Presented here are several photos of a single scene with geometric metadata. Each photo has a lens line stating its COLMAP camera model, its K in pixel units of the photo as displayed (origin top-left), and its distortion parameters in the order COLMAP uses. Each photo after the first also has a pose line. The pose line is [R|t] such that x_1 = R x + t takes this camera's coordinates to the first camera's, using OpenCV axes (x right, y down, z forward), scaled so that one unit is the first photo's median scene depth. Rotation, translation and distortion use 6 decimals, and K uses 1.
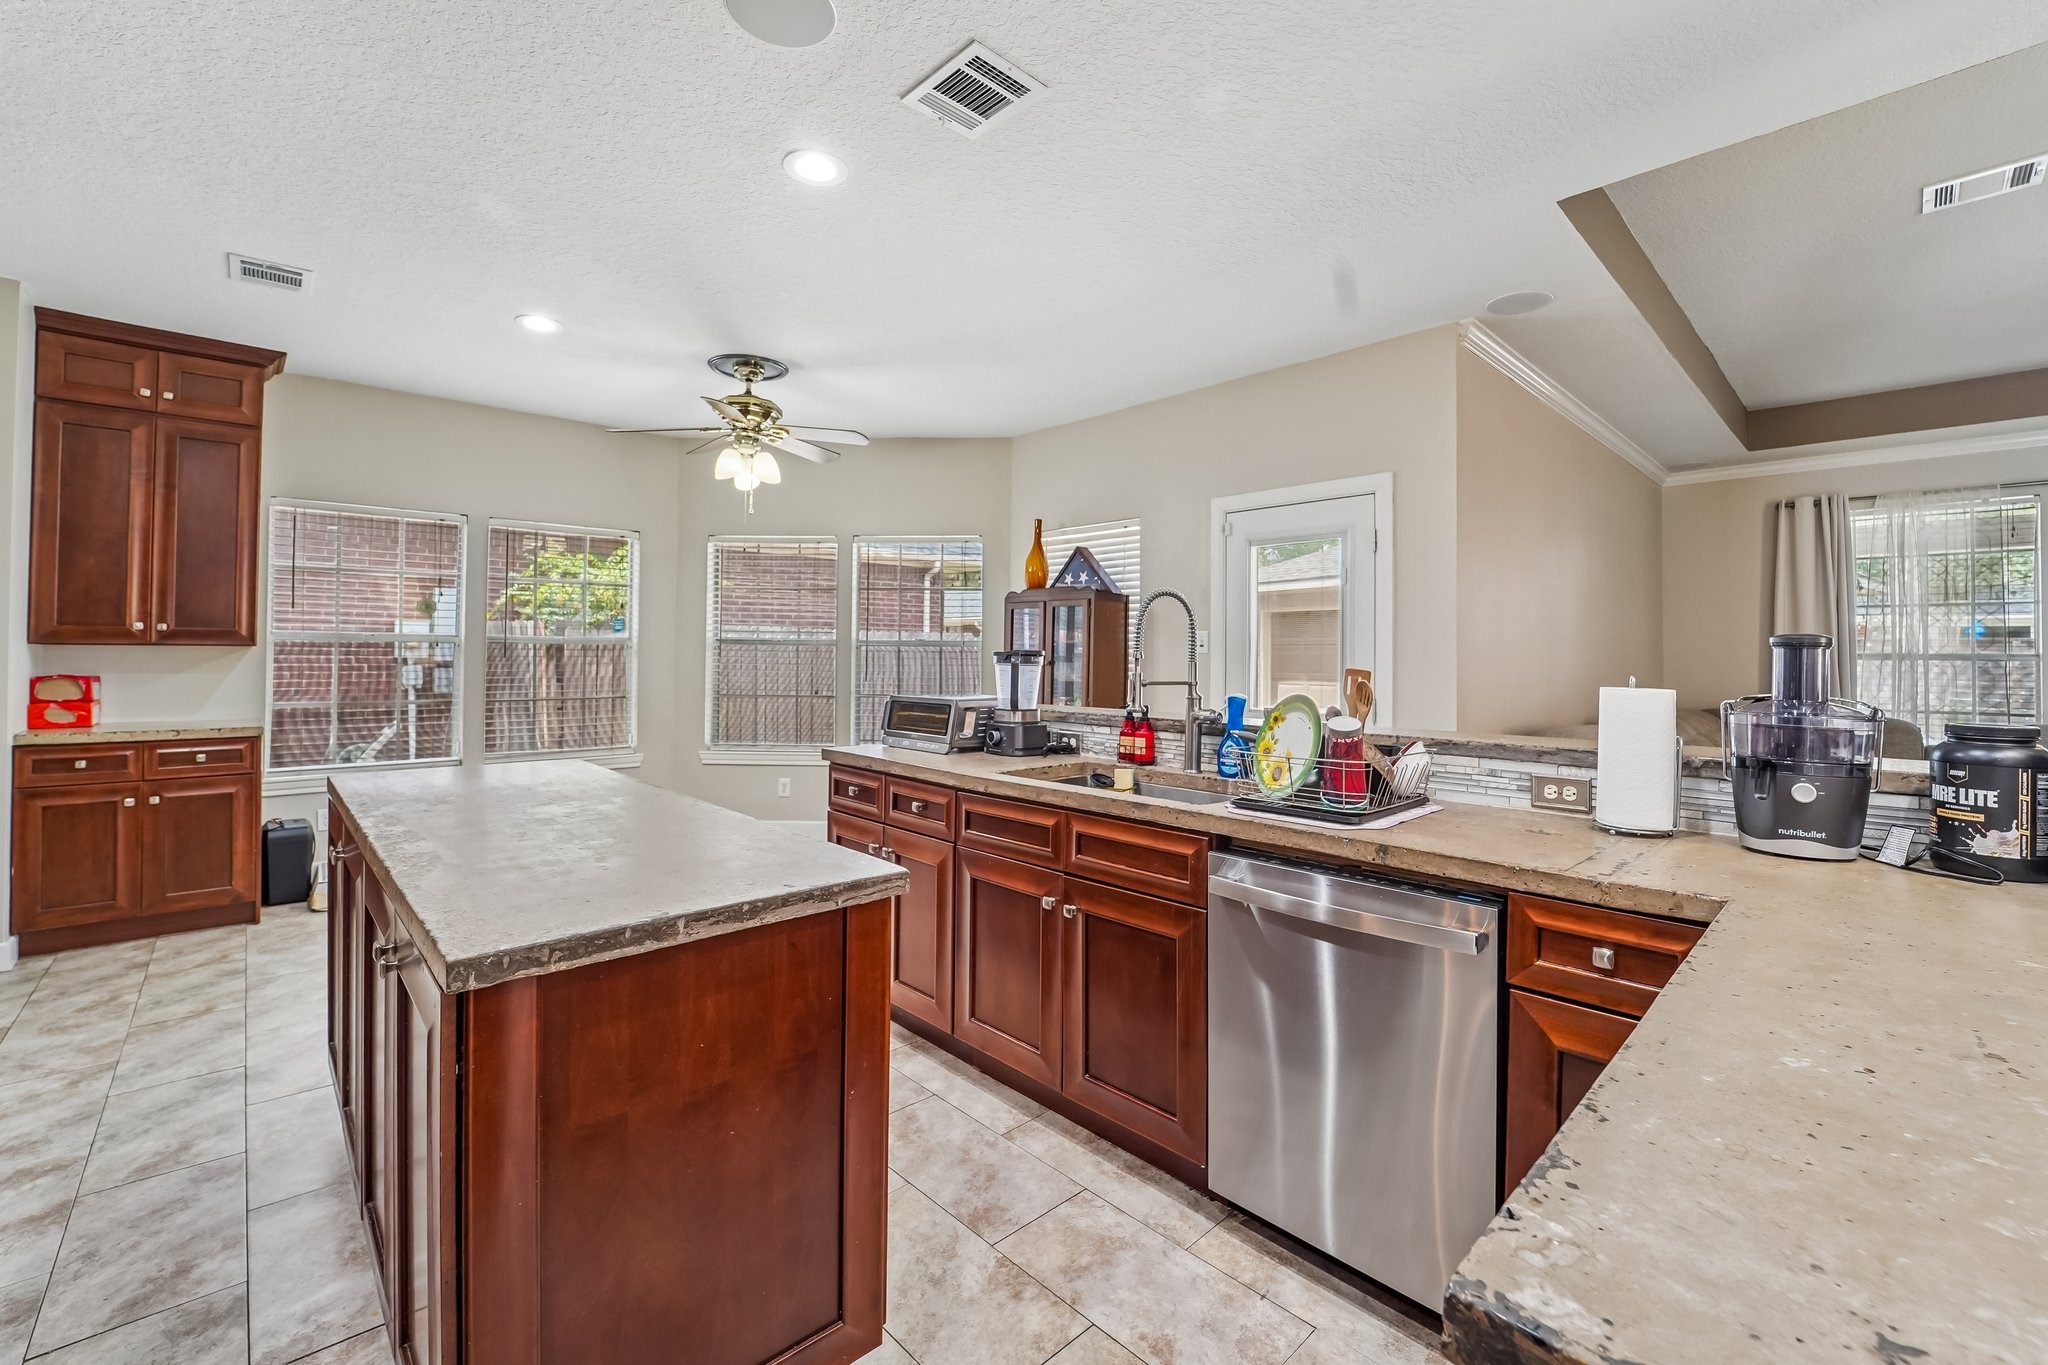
lens RADIAL K [[848.2, 0, 1008.7], [0, 848.2, 644.1], [0, 0, 1]] dist [-0.024256, 0.001807]
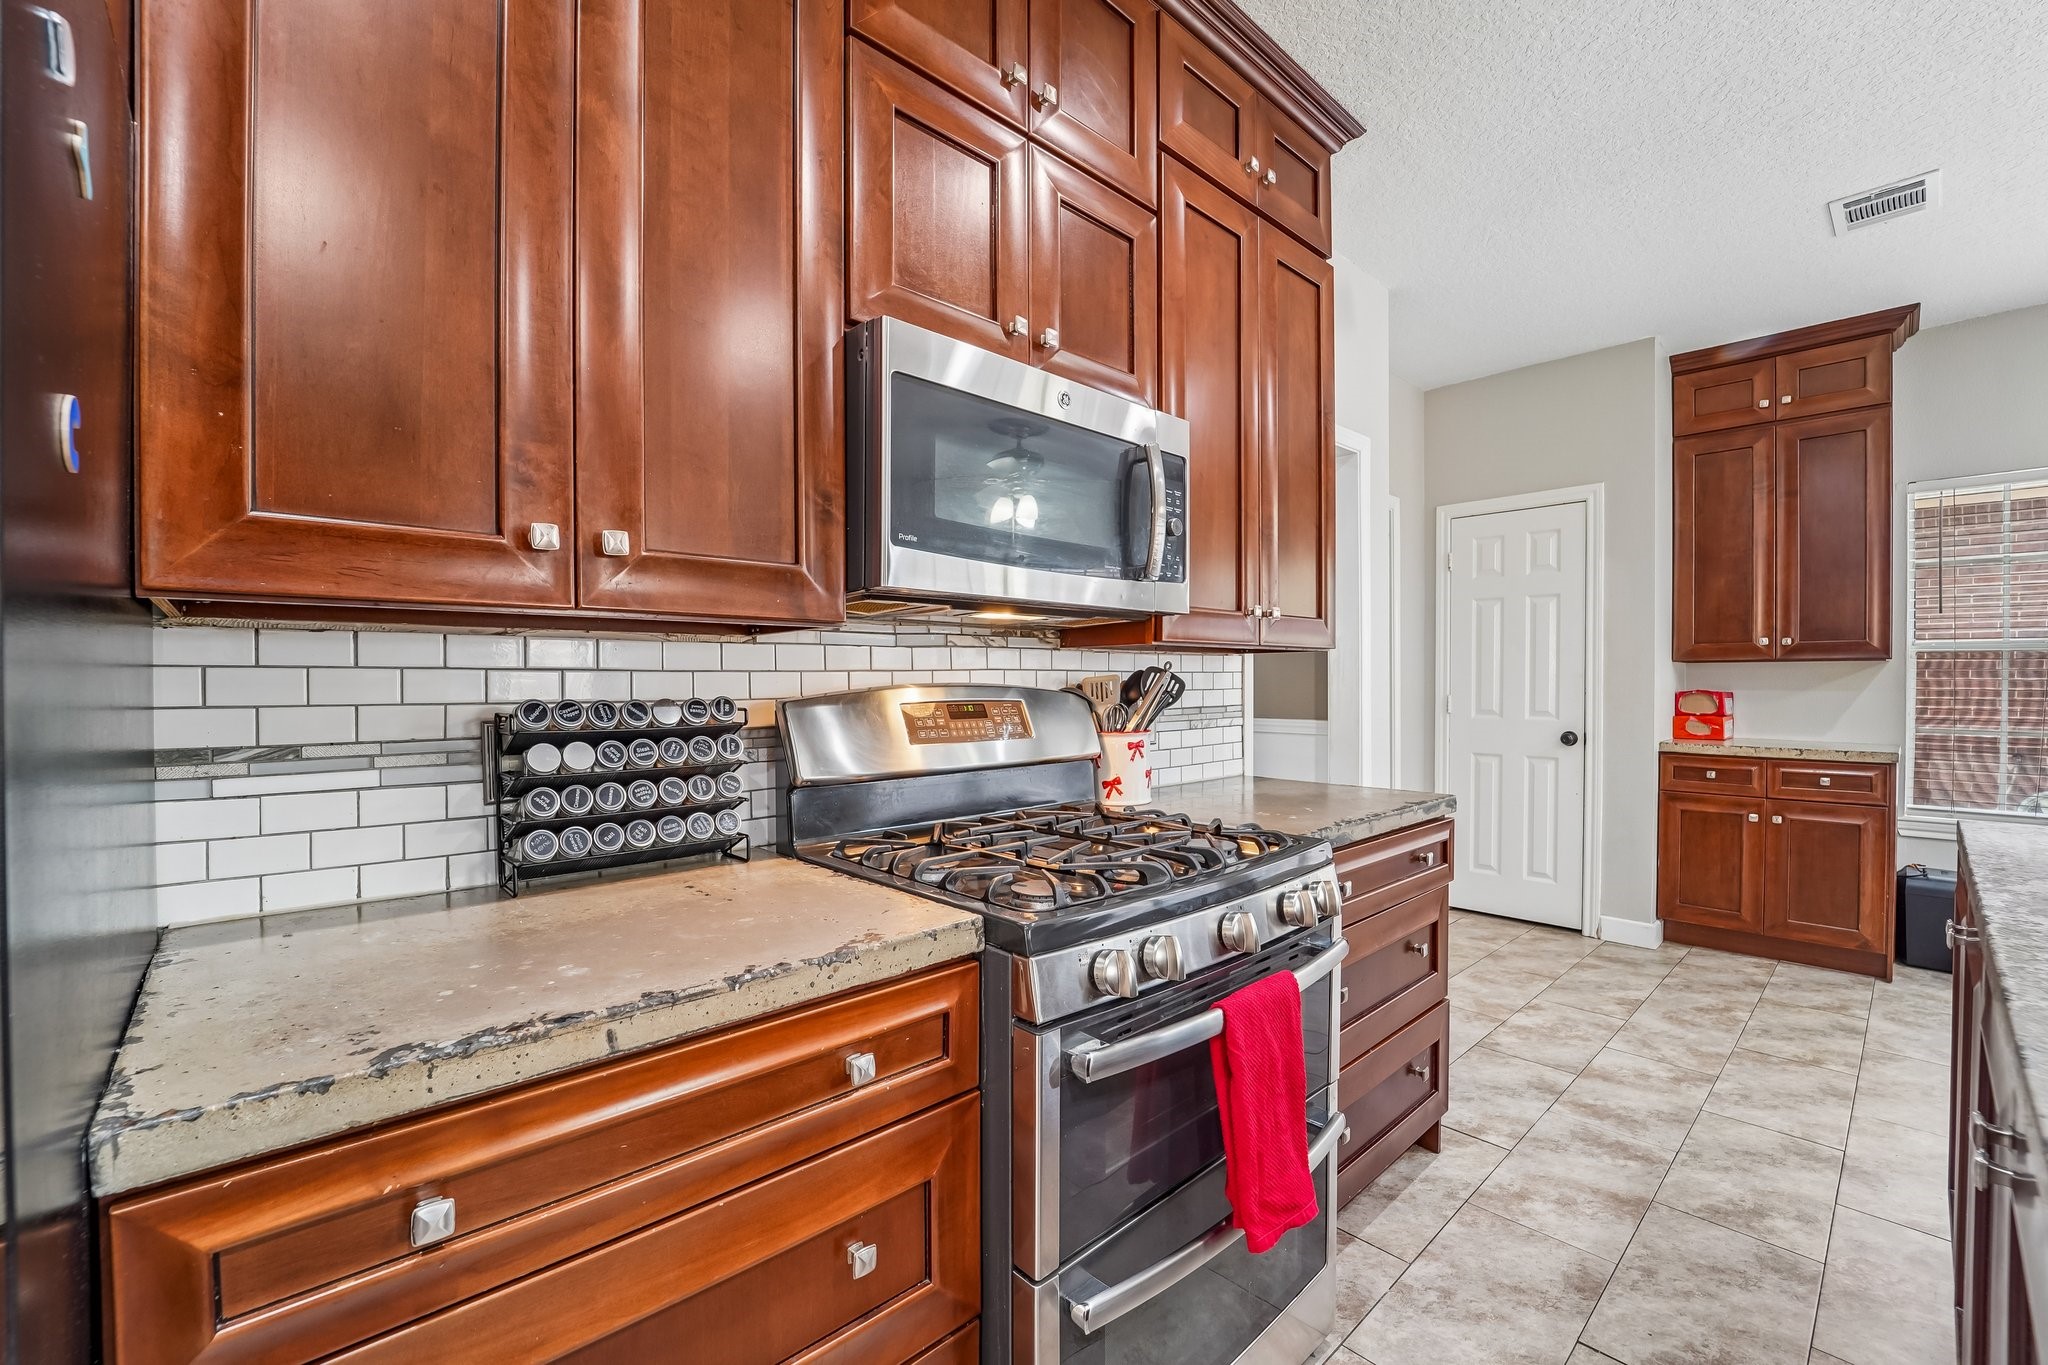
lens RADIAL K [[848.2, 0, 1036.6], [0, 848.2, 690.0], [0, 0, 1]] dist [-0.024256, 0.001807]
pose [[0.013424, 0.005727, -0.999893, -0.066355], [0.015769, 0.999858, 0.005939, 0.016524], [0.999786, -0.015847, 0.013332, 0.115599]]
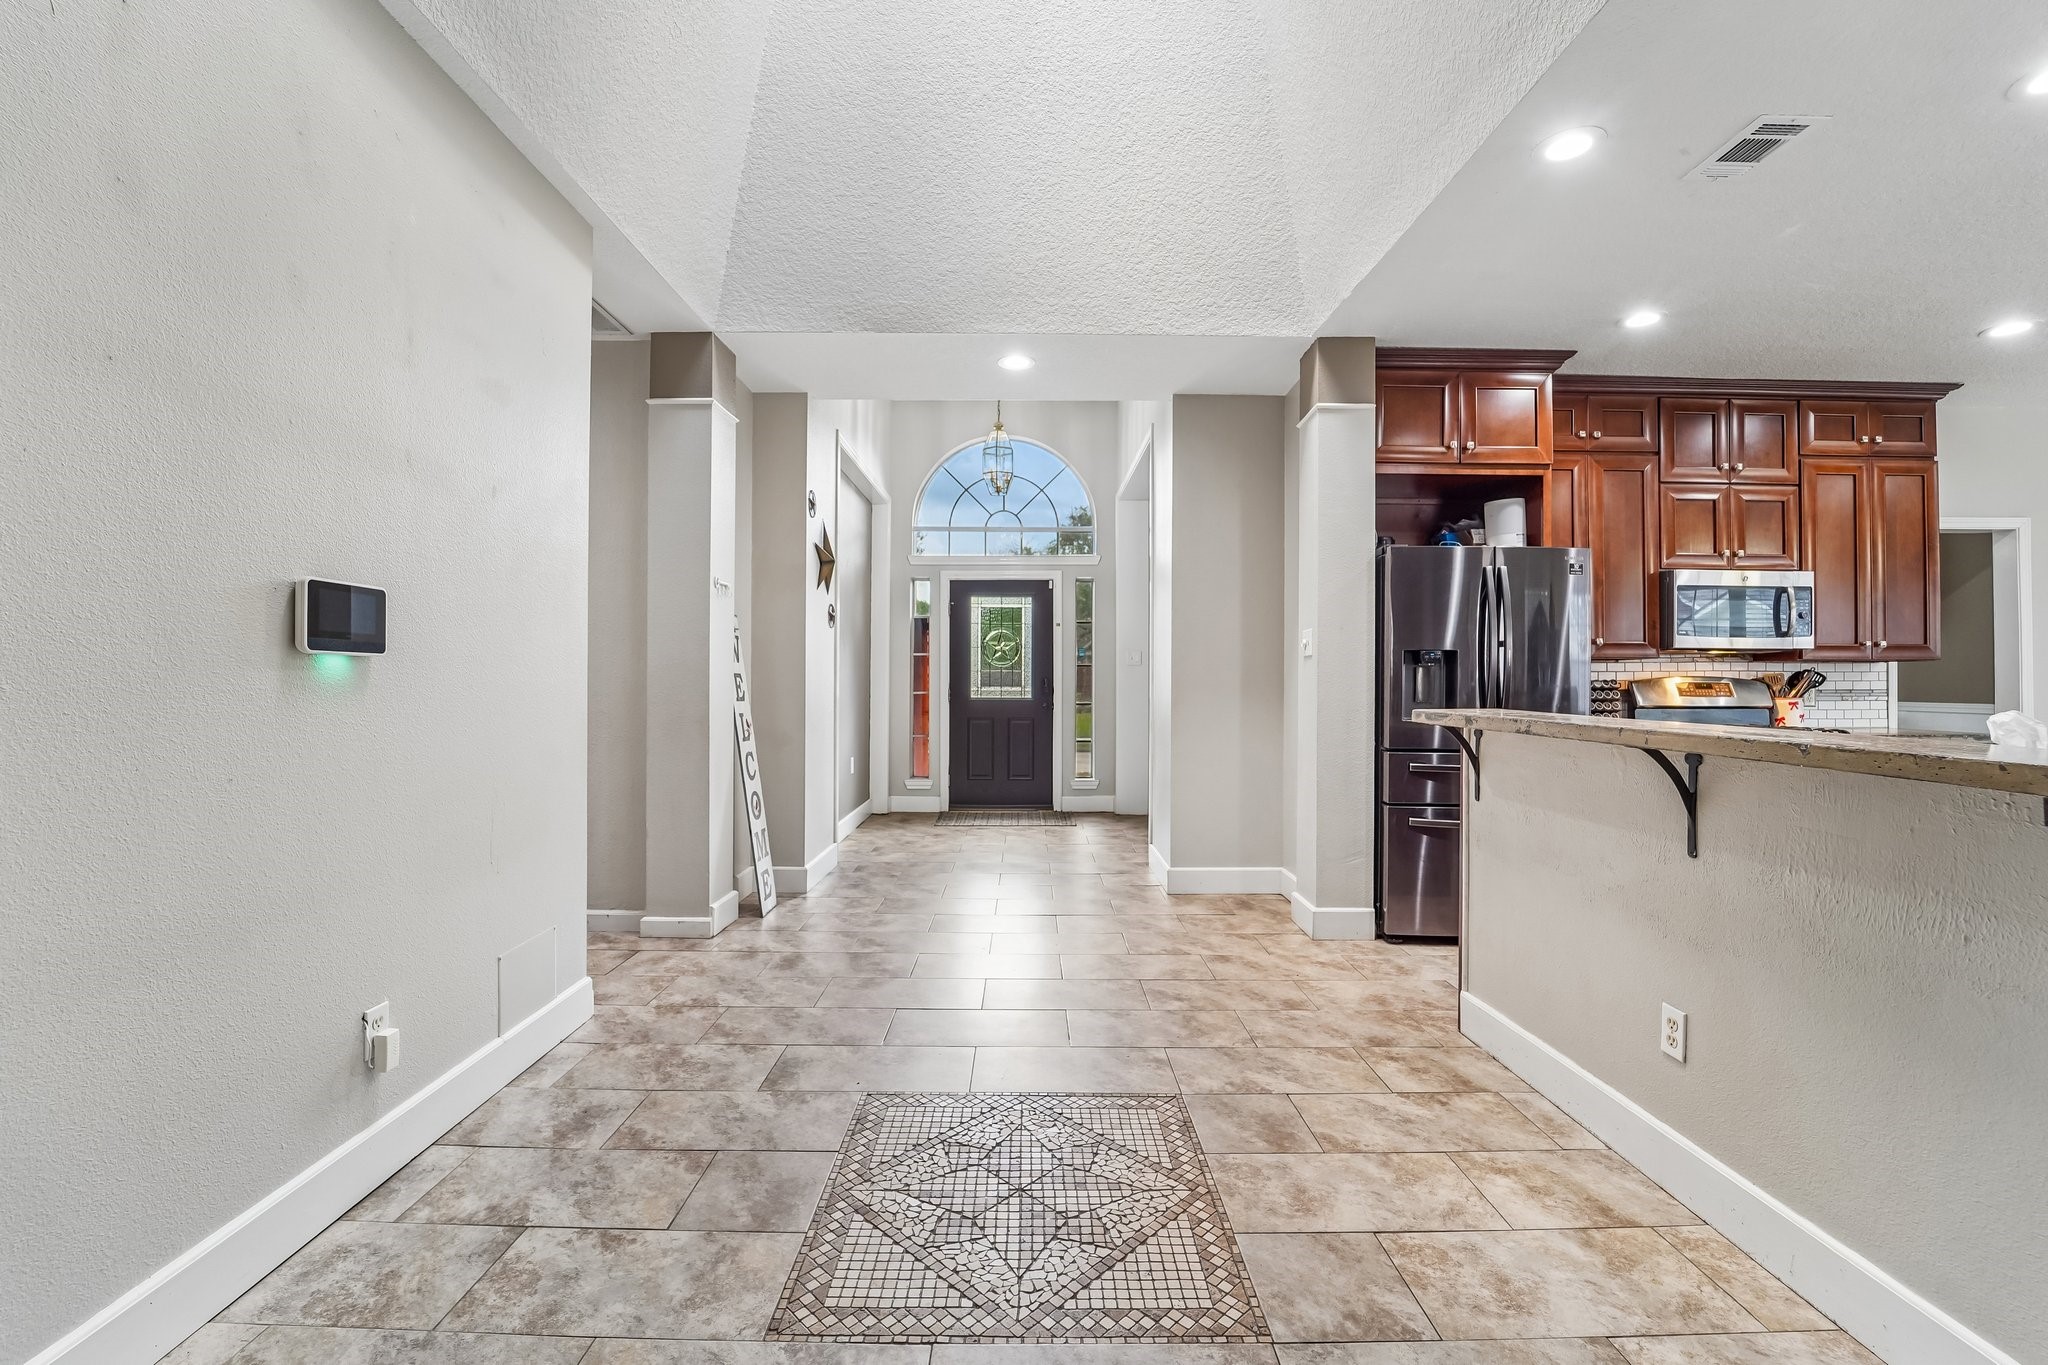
lens RADIAL K [[848.2, 0, 1023.6], [0, 848.2, 680.9], [0, 0, 1]] dist [-0.024256, 0.001807]
pose [[-0.679819, -0.010137, -0.733310, 1.038782], [0.001398, 0.999885, -0.015118, 0.038907], [0.733378, -0.011302, -0.679727, 0.184246]]
